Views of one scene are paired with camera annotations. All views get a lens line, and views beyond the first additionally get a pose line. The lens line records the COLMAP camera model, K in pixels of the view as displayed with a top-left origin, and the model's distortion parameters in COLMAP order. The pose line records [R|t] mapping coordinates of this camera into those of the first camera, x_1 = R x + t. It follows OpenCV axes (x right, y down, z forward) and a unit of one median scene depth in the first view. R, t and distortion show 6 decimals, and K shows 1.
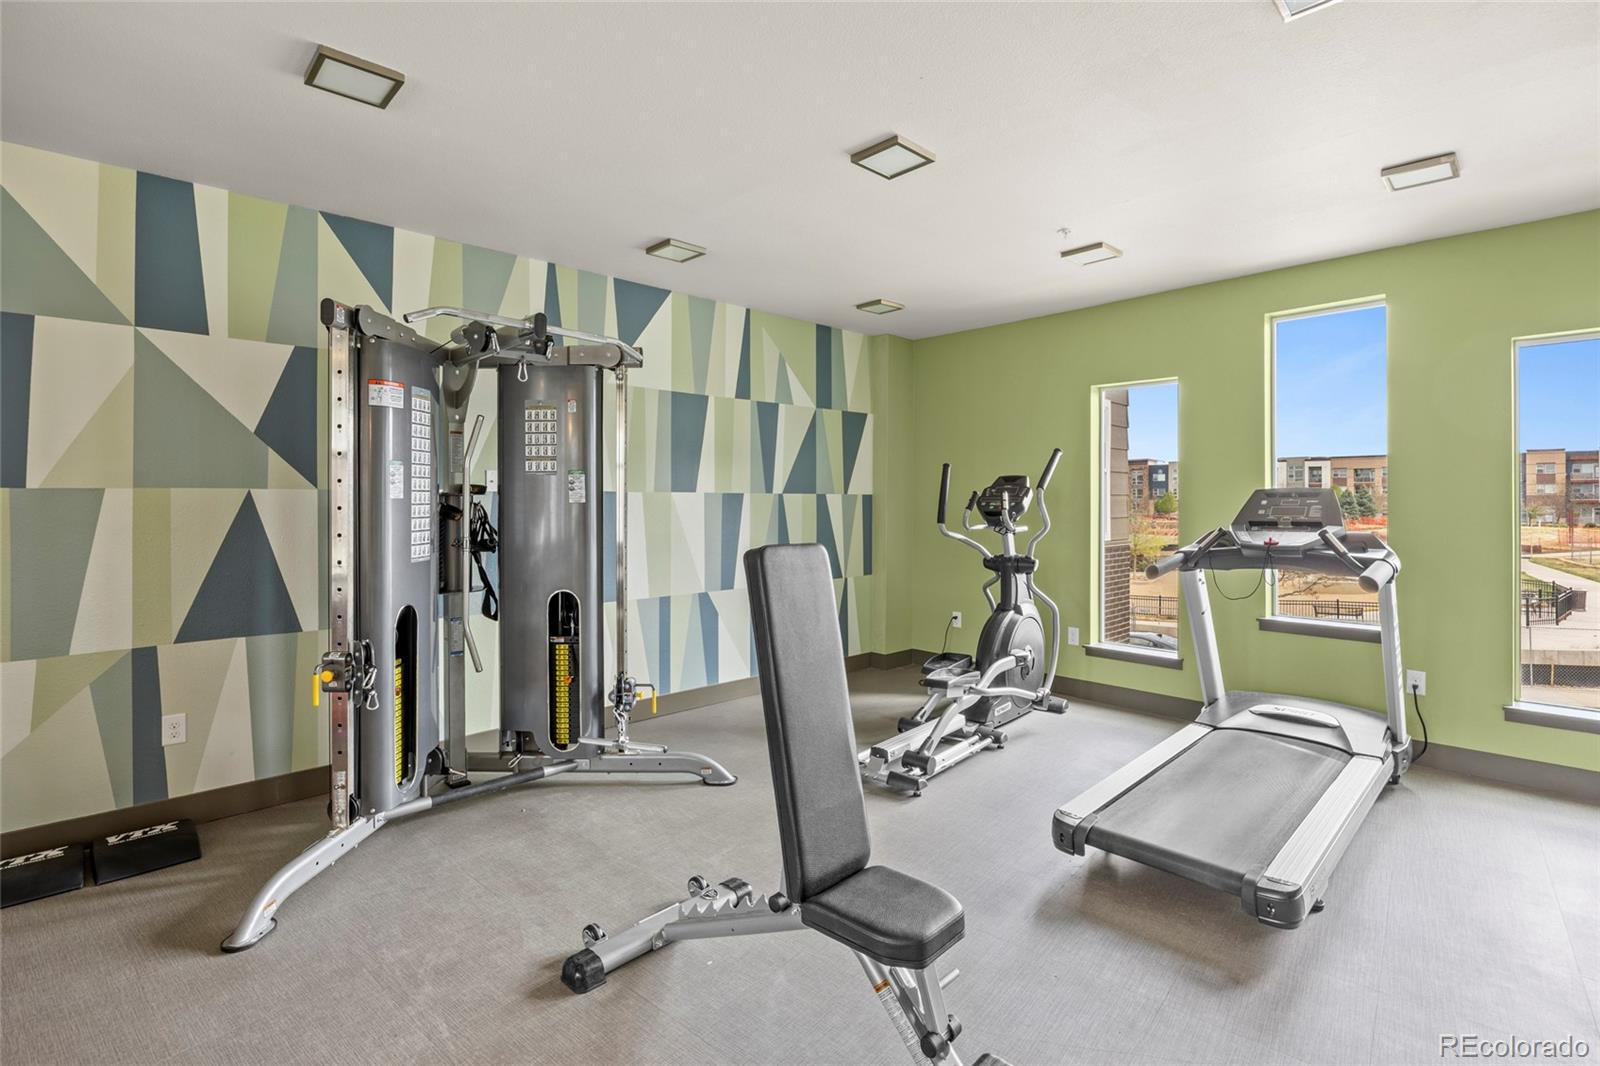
lens RADIAL K [[744.4, 0, 801.9], [0, 744.4, 498.5], [0, 0, 1]] dist [-0.009354, 0.000560]
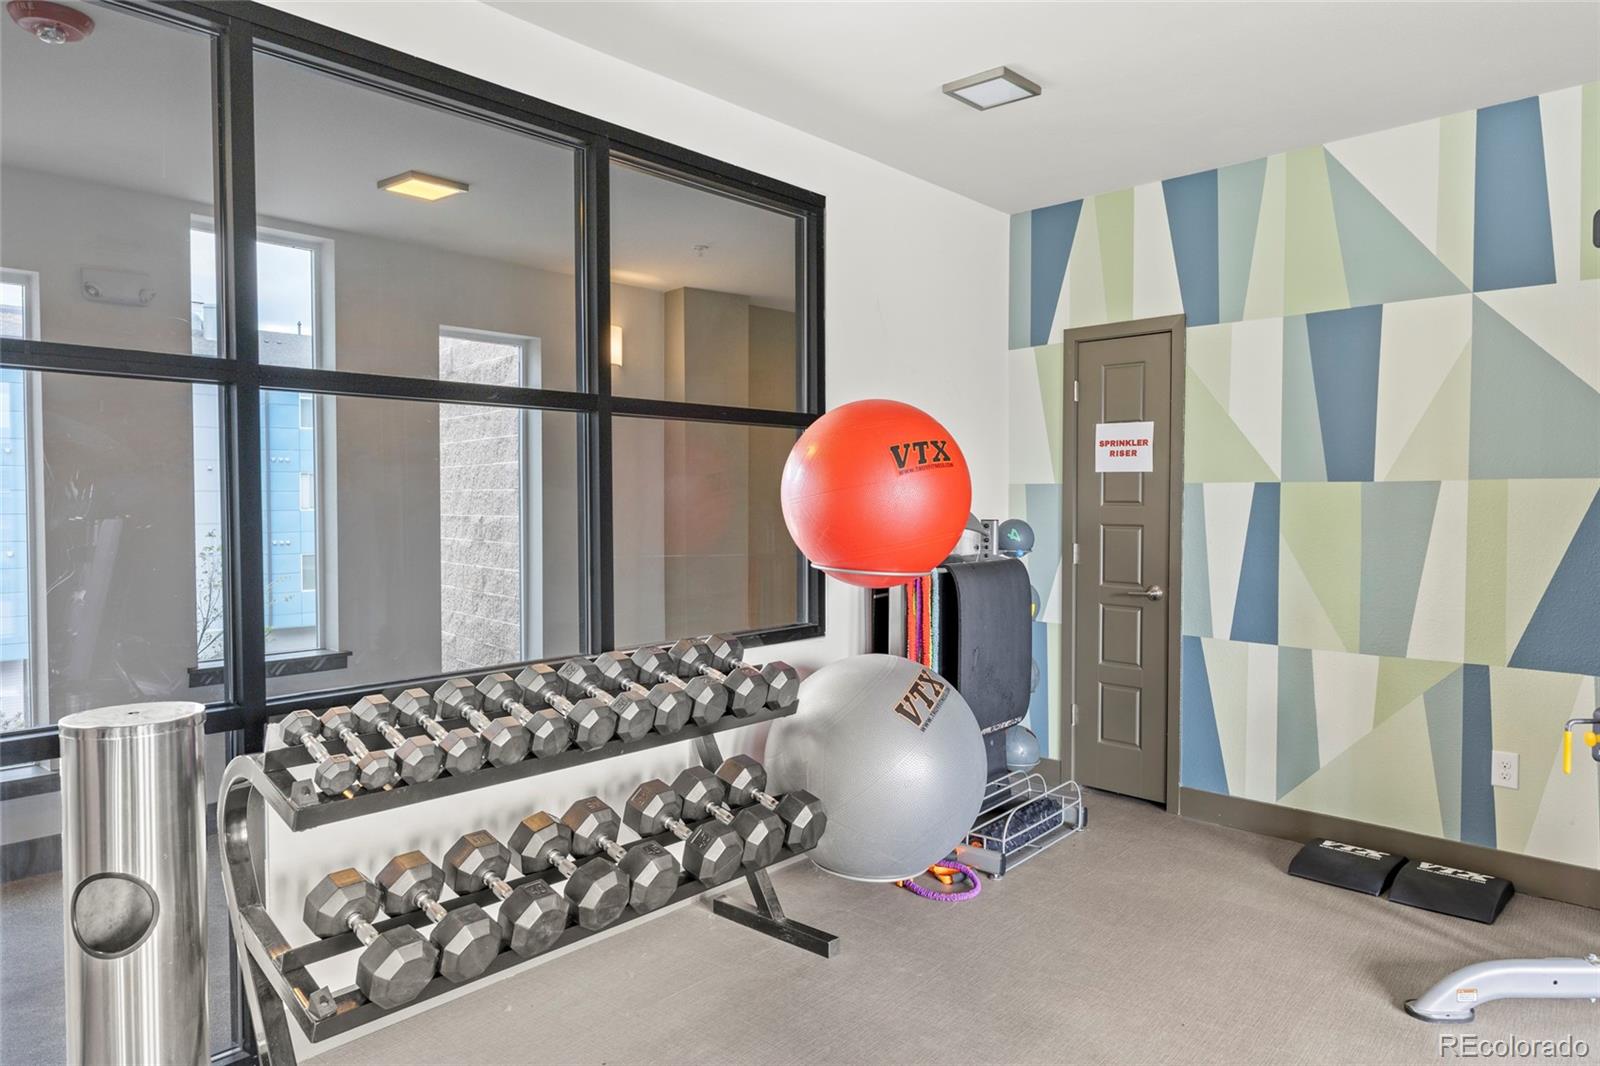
lens RADIAL K [[992.0, 0, 797.1], [0, 992.0, 527.3], [0, 0, 1]] dist [0.009340, 0.002258]
pose [[0.053564, 0.030948, -0.998085, 0.234514], [-0.002287, 0.999521, 0.030870, 0.007216], [0.998562, 0.000629, 0.053609, 0.151716]]
